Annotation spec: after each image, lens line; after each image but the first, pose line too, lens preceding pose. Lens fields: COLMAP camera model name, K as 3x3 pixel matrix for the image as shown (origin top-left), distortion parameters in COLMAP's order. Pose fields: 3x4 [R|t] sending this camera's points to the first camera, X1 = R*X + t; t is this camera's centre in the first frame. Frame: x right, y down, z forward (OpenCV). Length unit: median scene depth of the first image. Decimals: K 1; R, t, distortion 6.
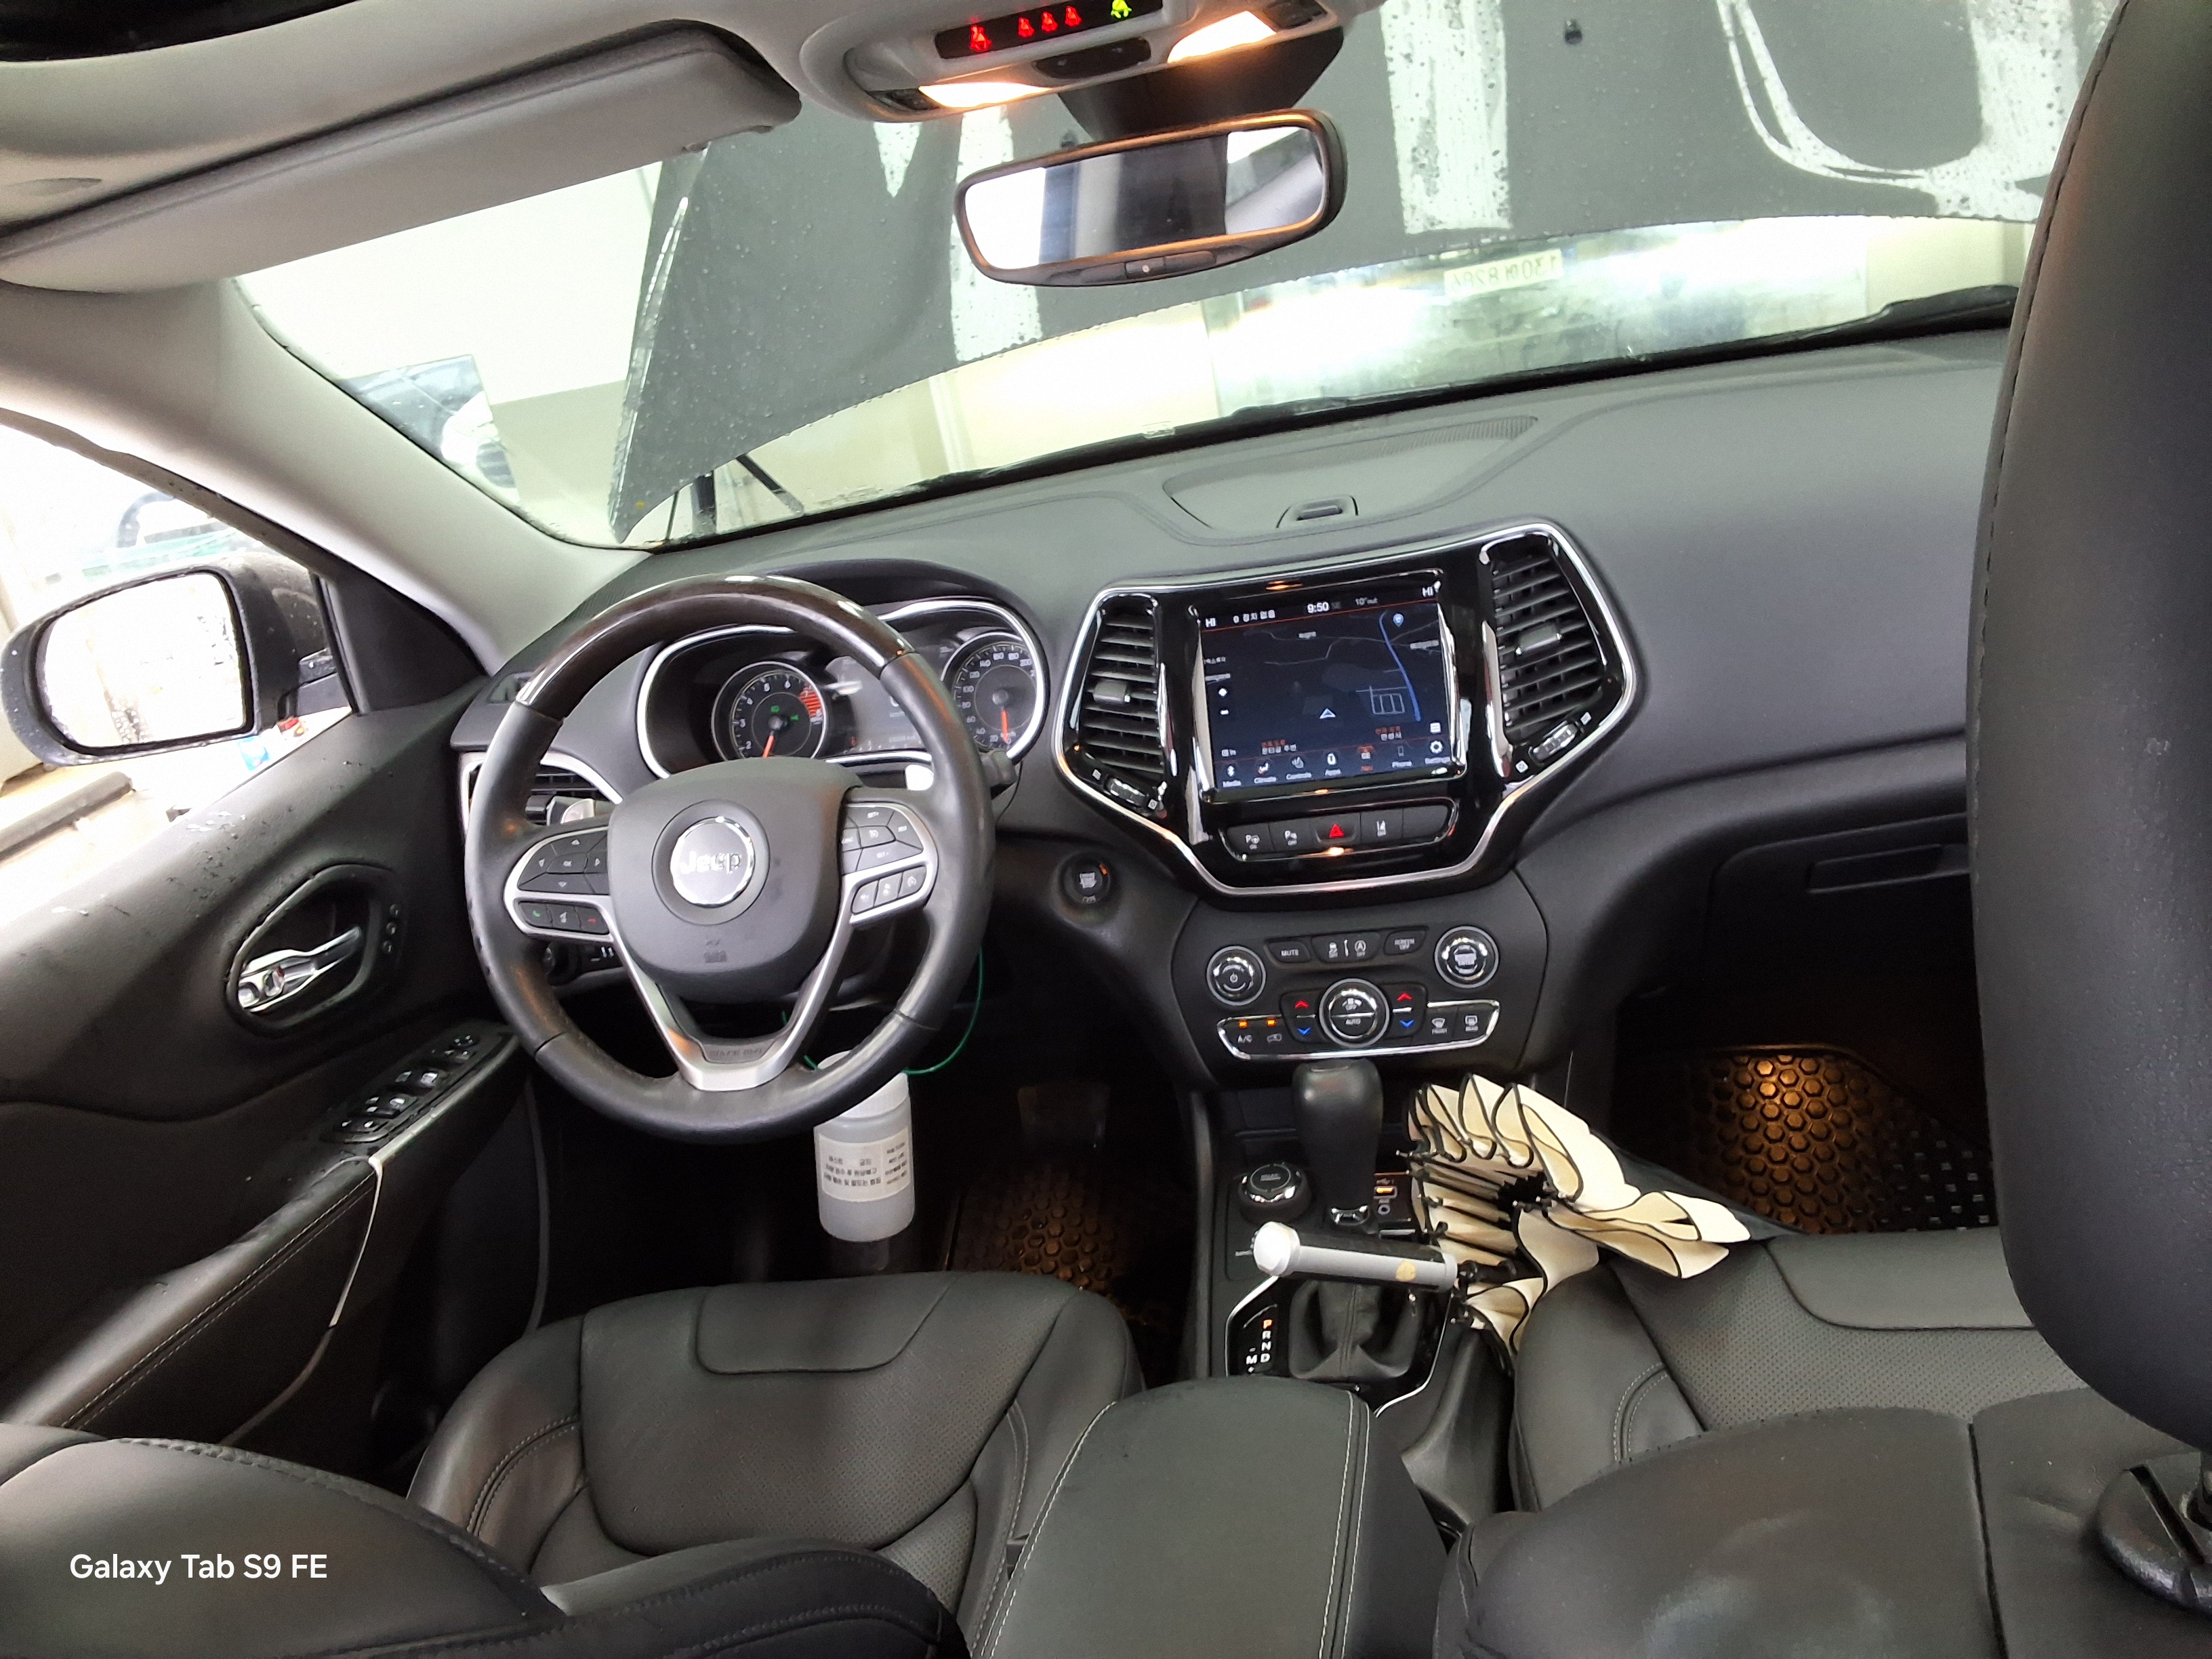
lens RADIAL K [[1780.4, 0, 1106.0], [0, 1780.4, 829.5], [0, 0, 1]] dist [0.099755, -0.000164]
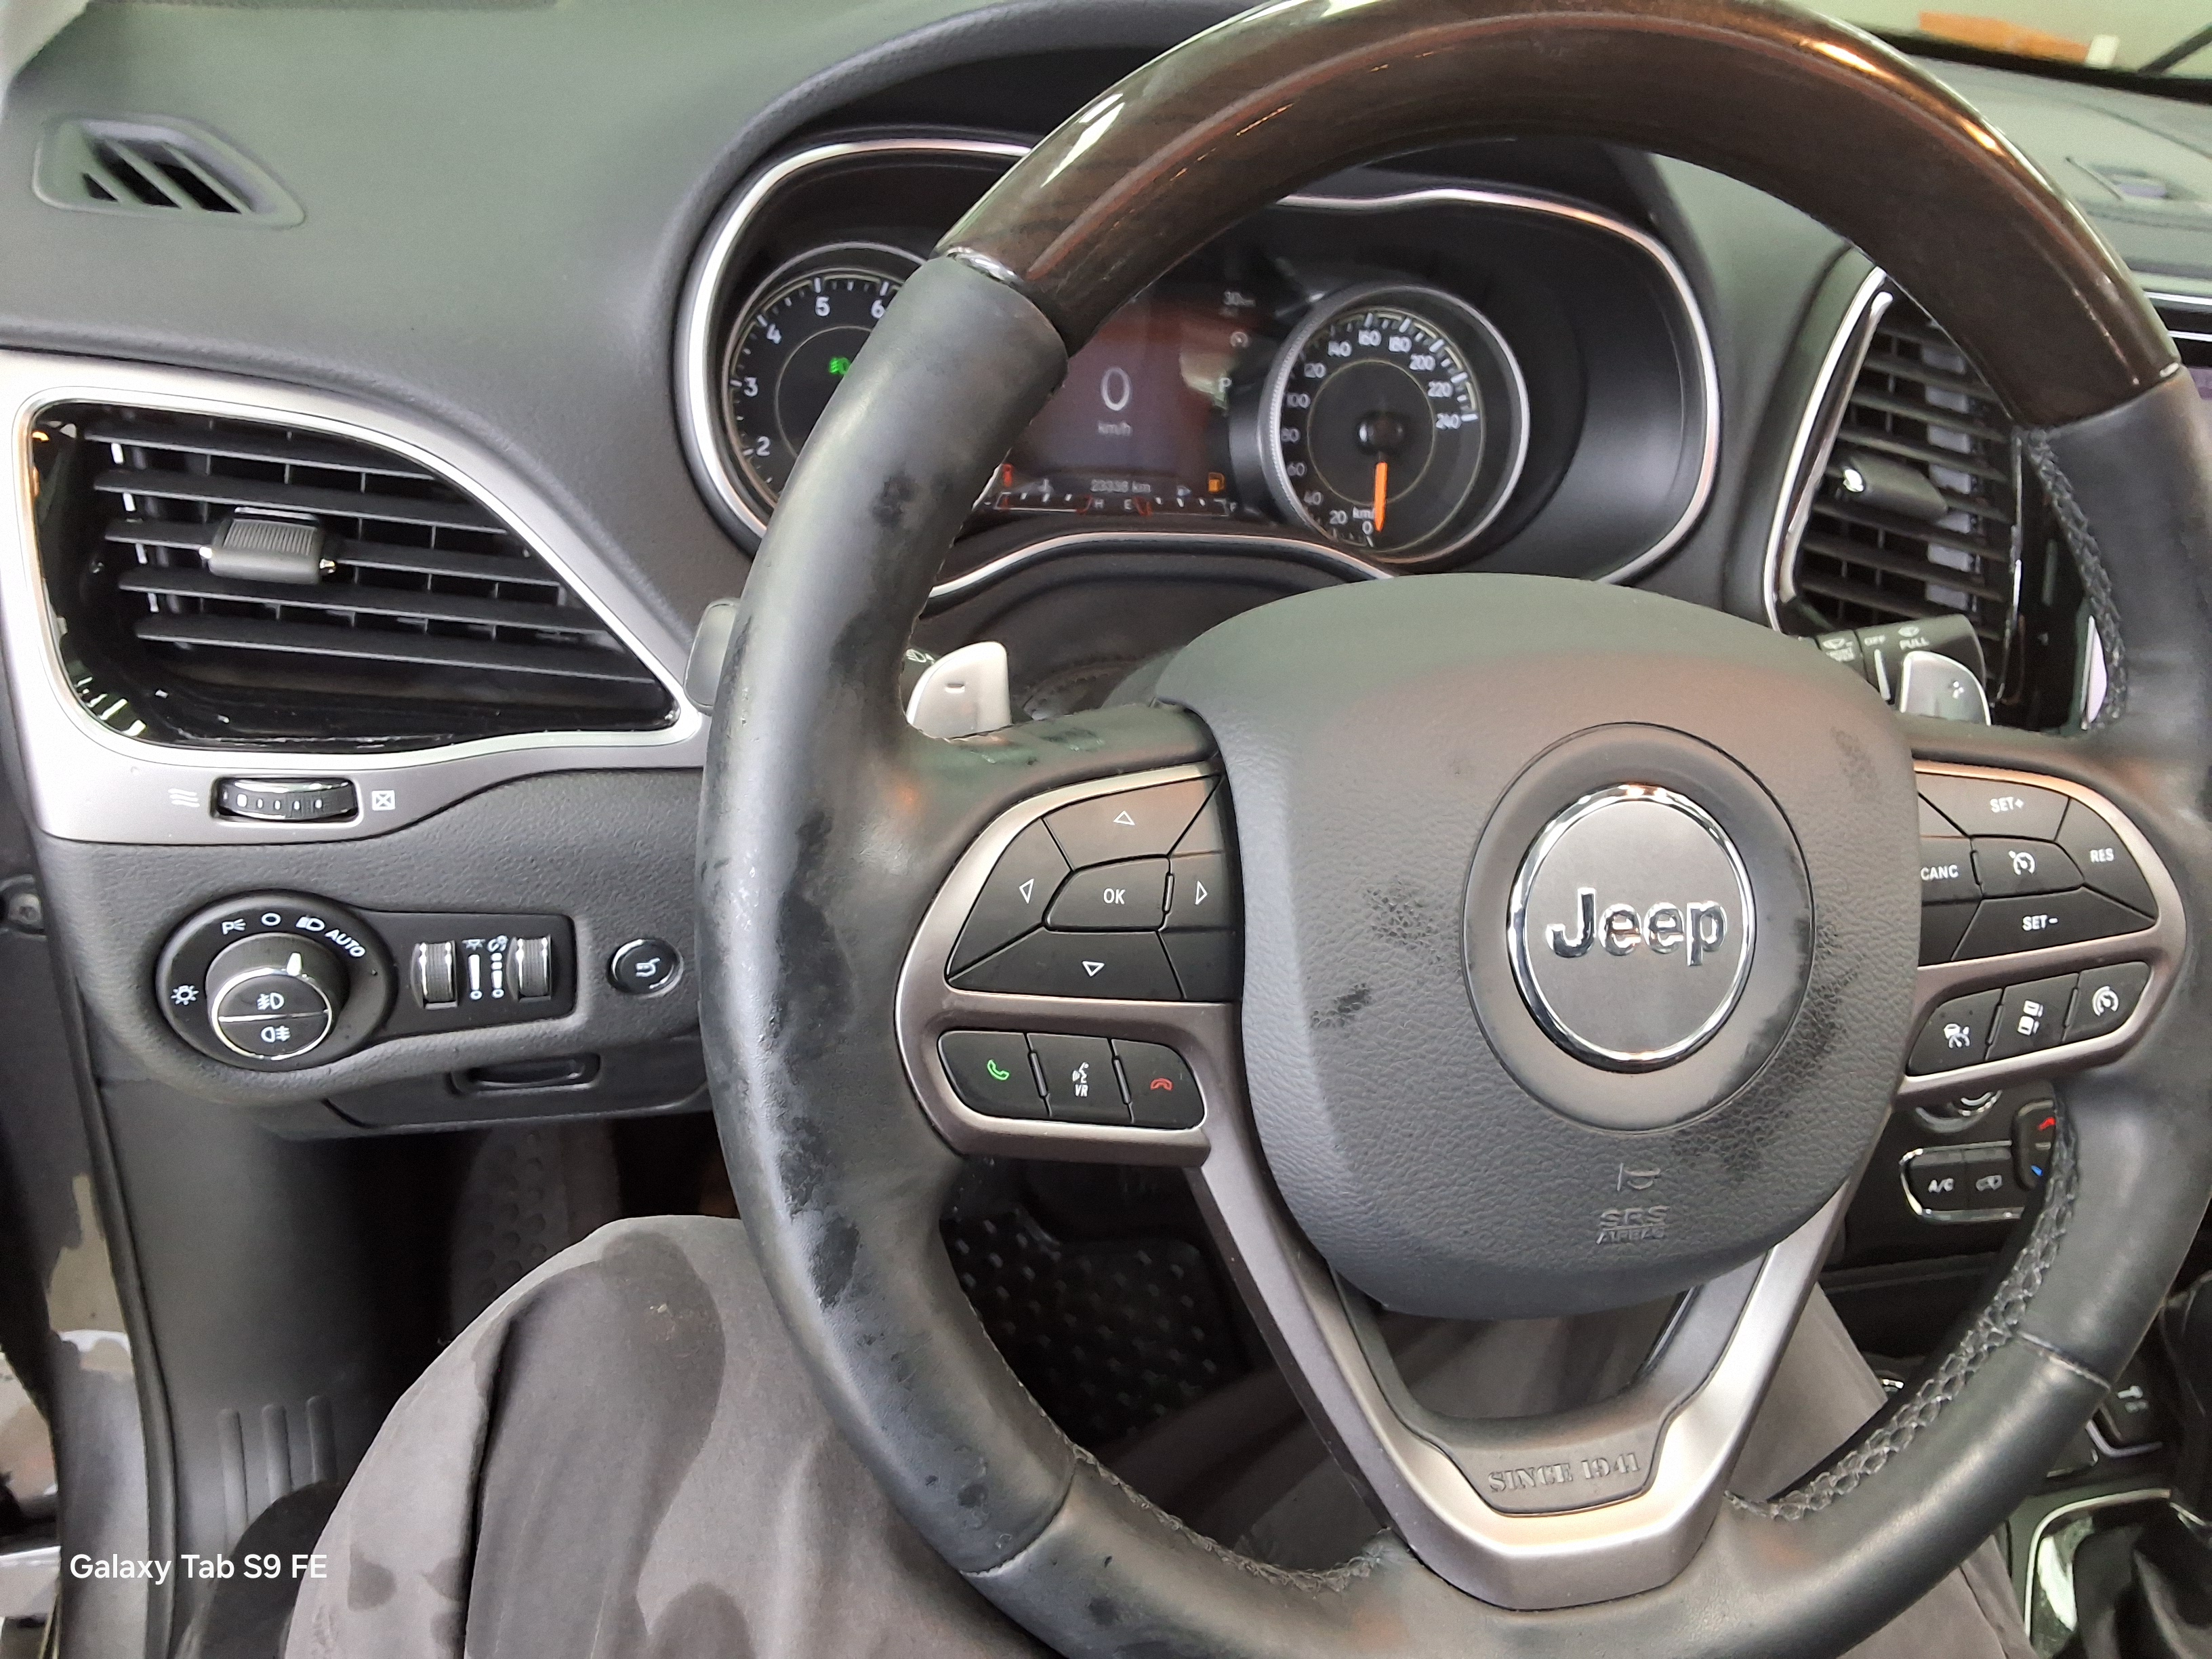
lens RADIAL K [[1780.4, 0, 1106.0], [0, 1780.4, 829.5], [0, 0, 1]] dist [0.099755, -0.000164]
pose [[0.824496, 0.022779, 0.565410, -0.400924], [-0.112793, 0.985754, 0.124764, -0.022754], [-0.554513, -0.166642, 0.815319, 0.670545]]
